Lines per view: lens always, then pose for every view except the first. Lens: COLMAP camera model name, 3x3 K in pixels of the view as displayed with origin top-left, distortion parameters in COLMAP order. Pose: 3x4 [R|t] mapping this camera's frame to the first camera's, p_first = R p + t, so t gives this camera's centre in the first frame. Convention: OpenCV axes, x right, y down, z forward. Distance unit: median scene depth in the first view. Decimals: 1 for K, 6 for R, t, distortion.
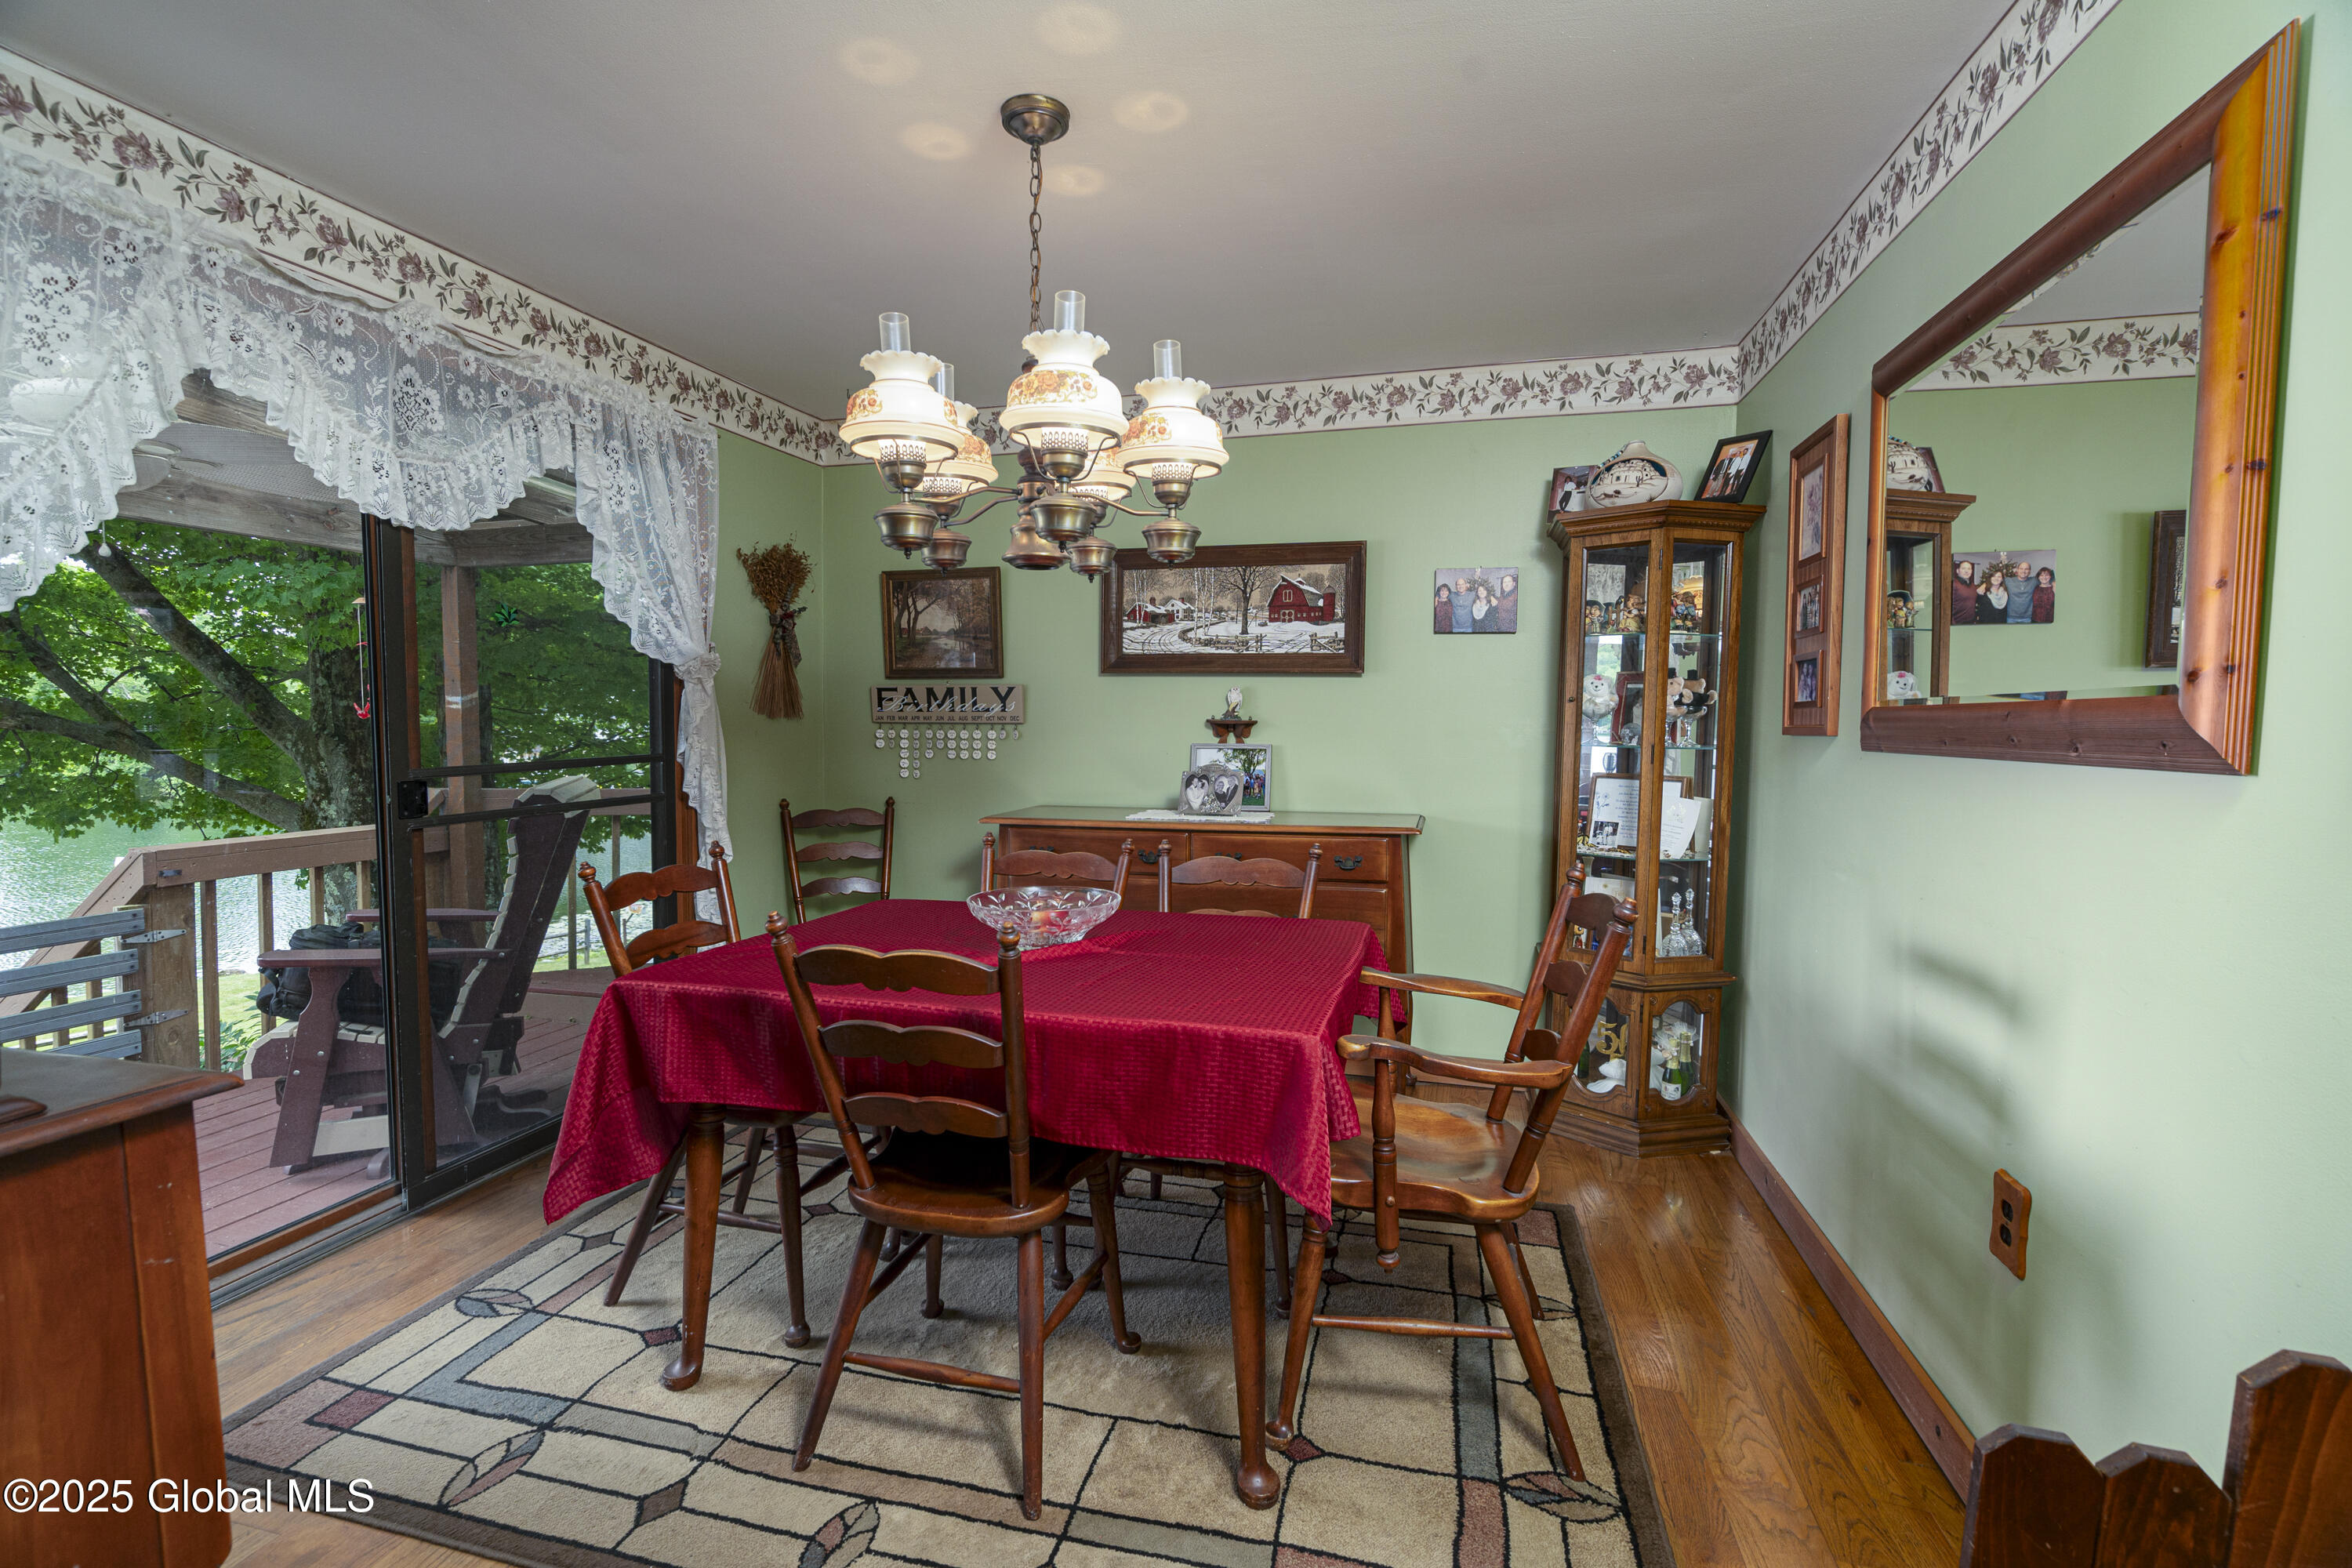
lens RADIAL K [[1091.8, 0, 1184.1], [0, 1091.8, 767.1], [0, 0, 1]] dist [-0.000378, 0.001174]
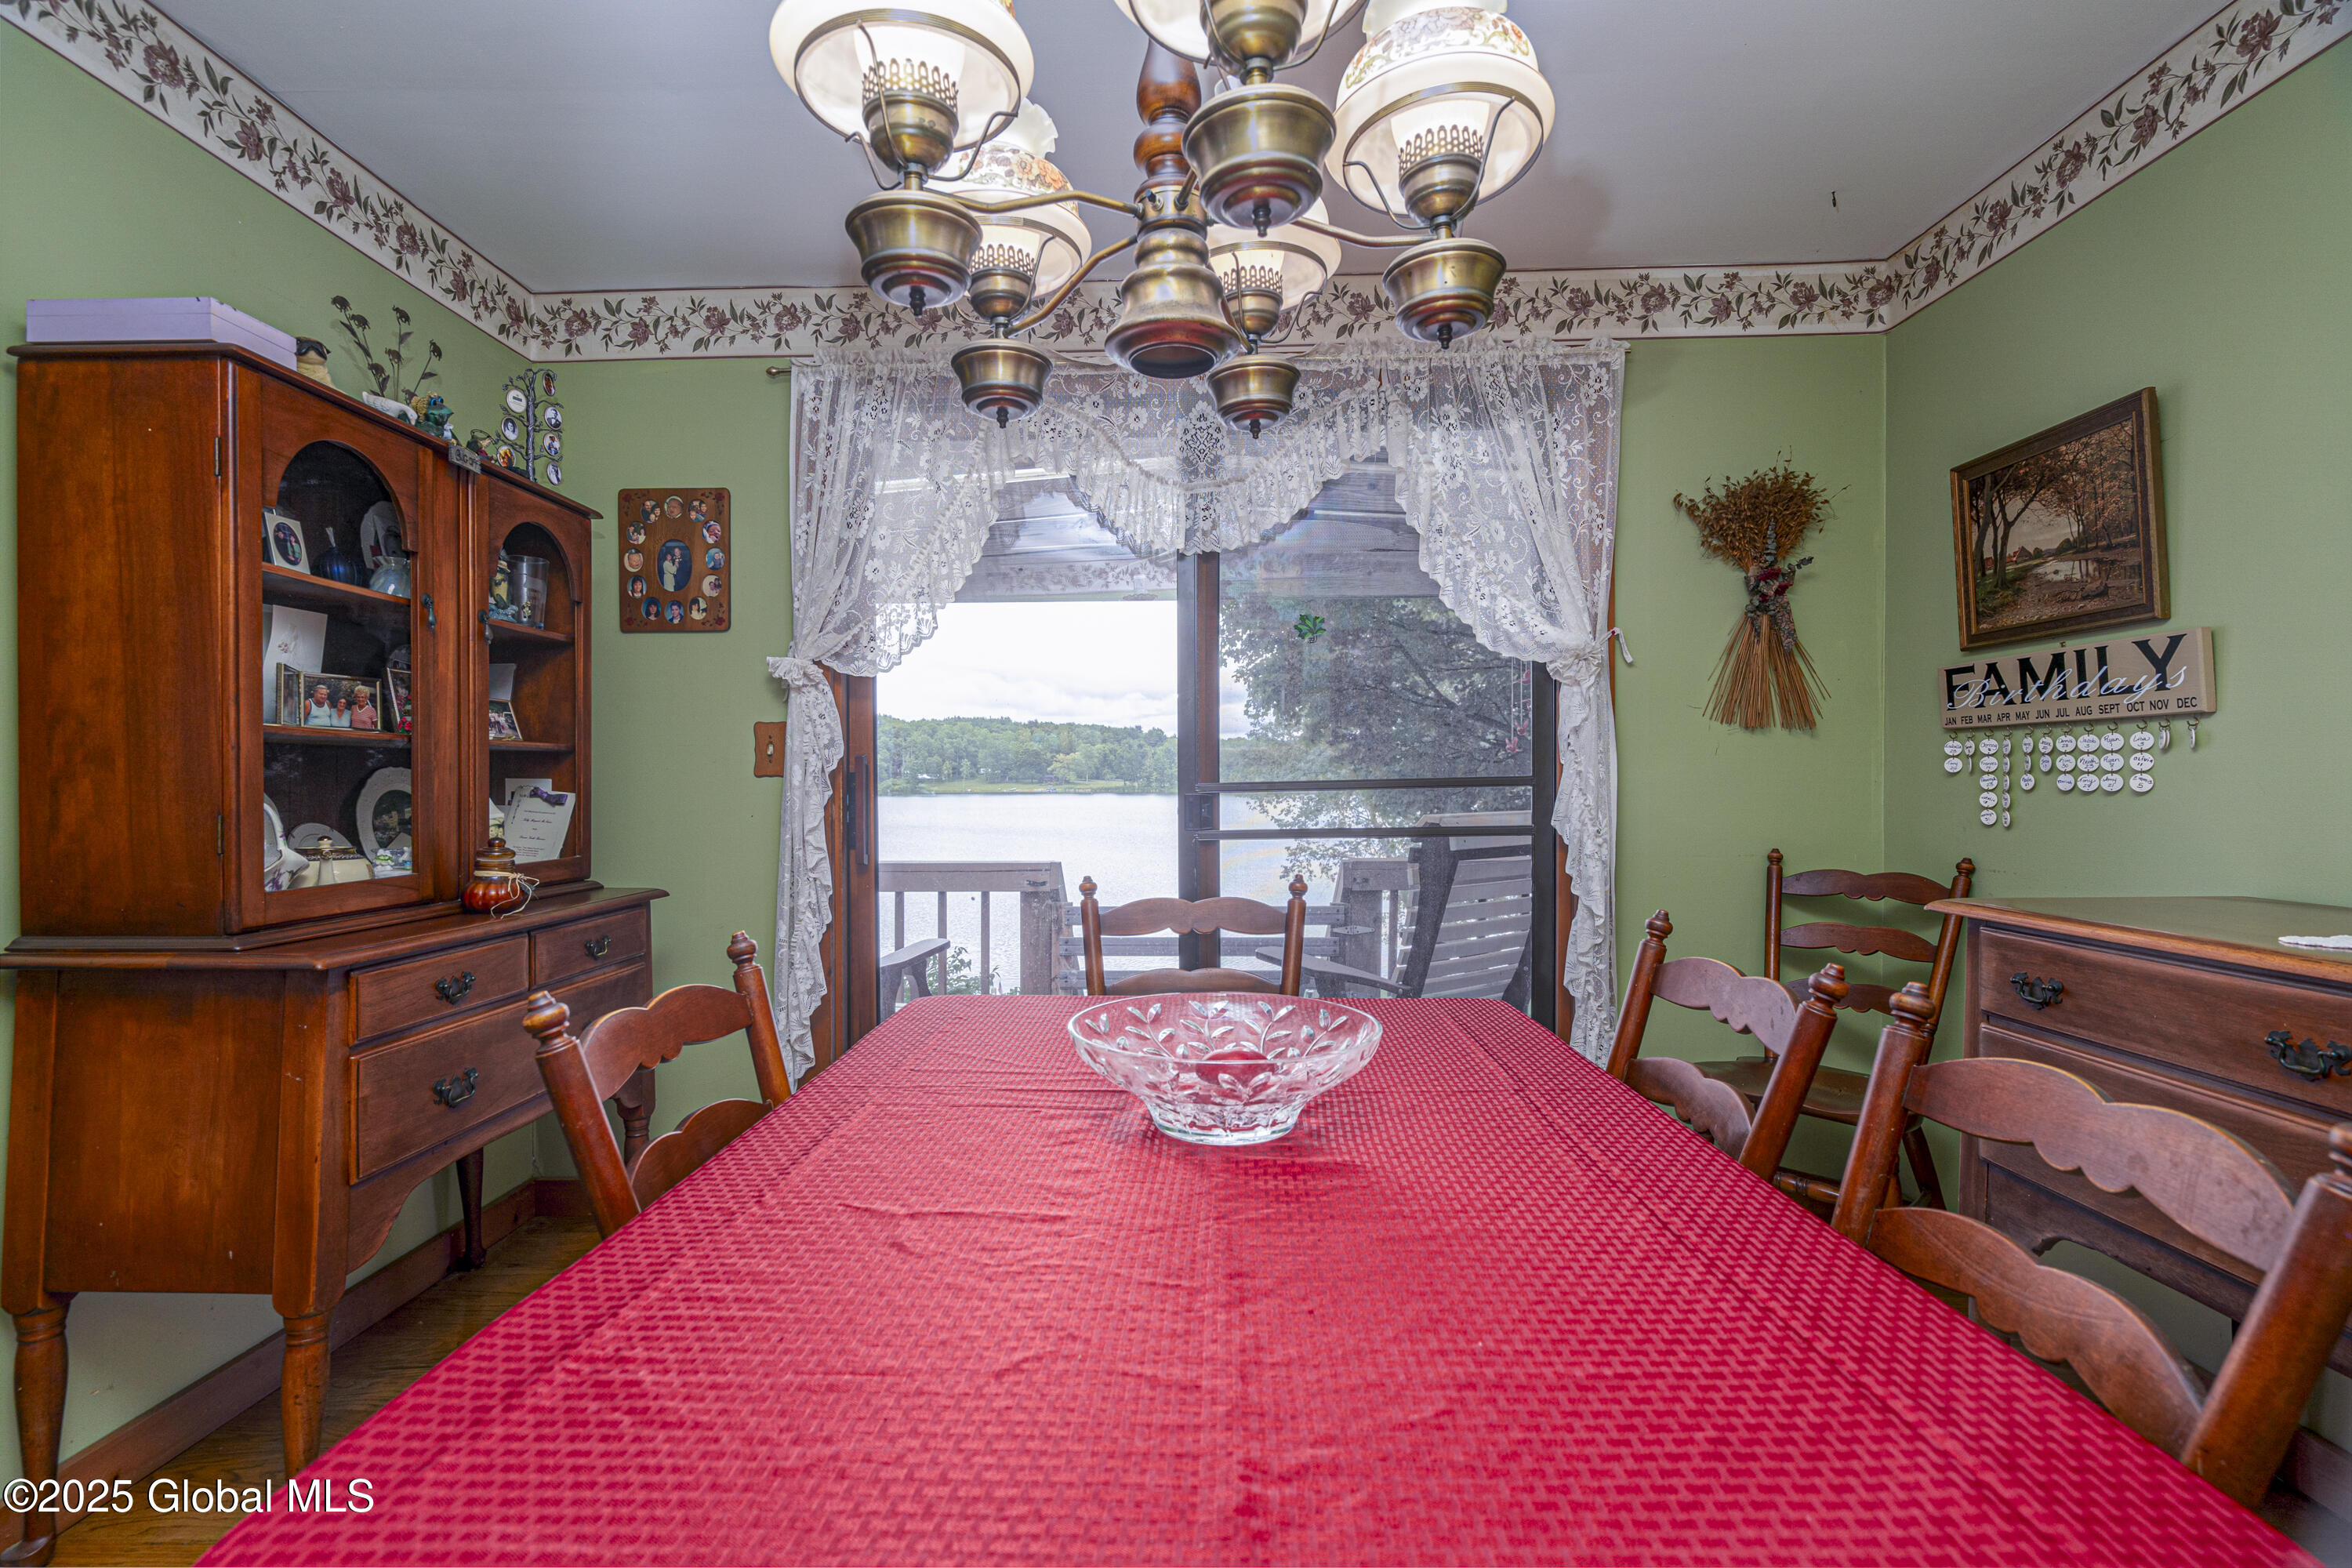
lens RADIAL K [[1091.8, 0, 1171.7], [0, 1091.8, 779.8], [0, 0, 1]] dist [-0.000378, 0.001174]
pose [[0.220160, -0.007018, -0.975439, 0.200476], [-0.037031, 0.999193, -0.015547, 0.010843], [0.974761, 0.039544, 0.219722, 0.477060]]
